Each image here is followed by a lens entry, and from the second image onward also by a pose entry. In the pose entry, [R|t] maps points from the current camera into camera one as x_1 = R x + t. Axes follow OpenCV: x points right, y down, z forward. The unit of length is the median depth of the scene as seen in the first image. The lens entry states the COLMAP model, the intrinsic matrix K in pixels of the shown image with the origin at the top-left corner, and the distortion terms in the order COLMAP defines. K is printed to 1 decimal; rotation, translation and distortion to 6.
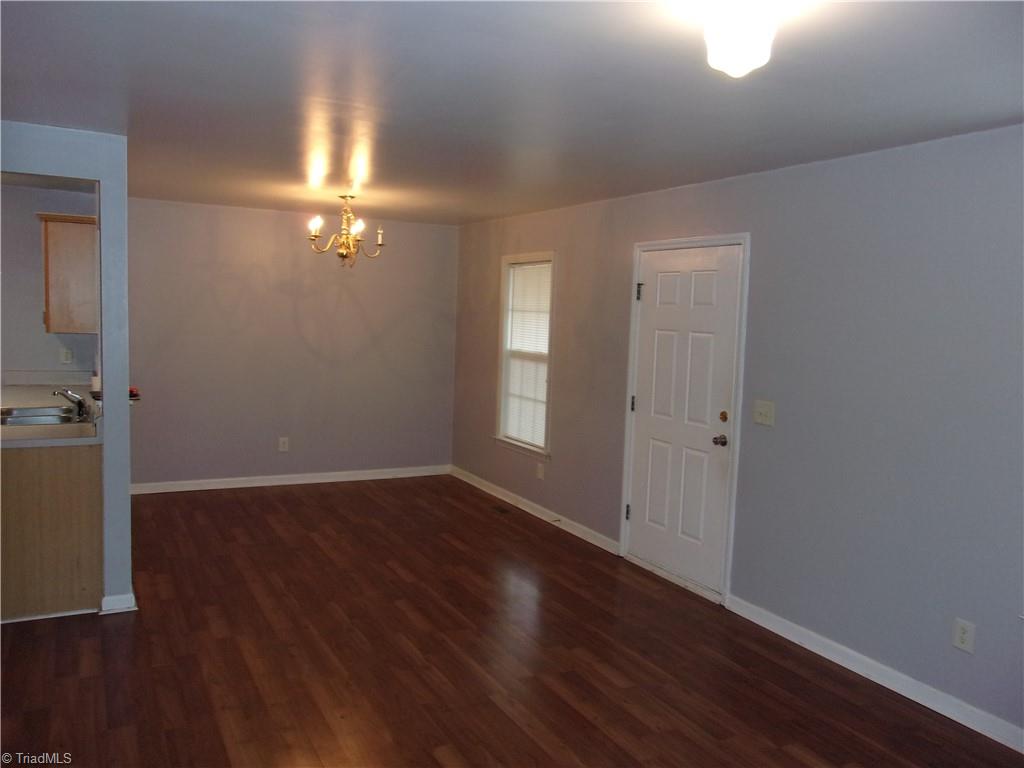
lens RADIAL K [[821.8, 0, 514.4], [0, 821.8, 377.7], [0, 0, 1]] dist [-0.011908, 0.044536]
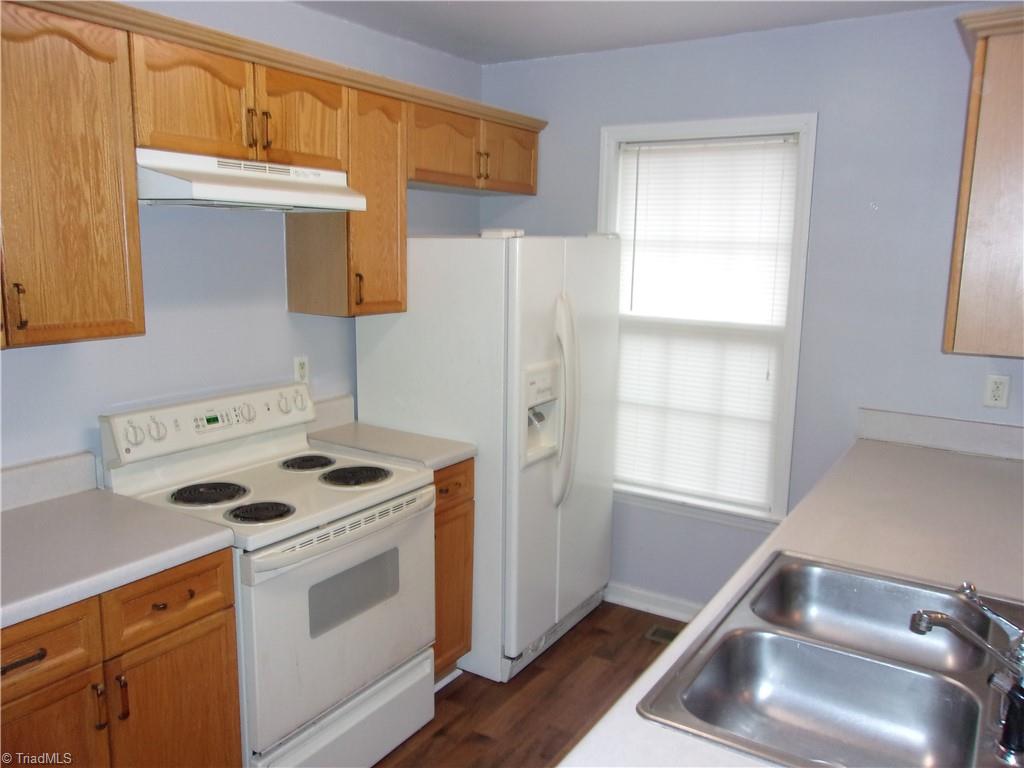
lens RADIAL K [[821.8, 0, 511.8], [0, 821.8, 387.6], [0, 0, 1]] dist [-0.011908, 0.044536]
pose [[0.861288, -0.097659, 0.498644, -0.349984], [0.048090, 0.992618, 0.111339, -0.054721], [-0.505836, -0.071915, 0.859627, 0.636546]]
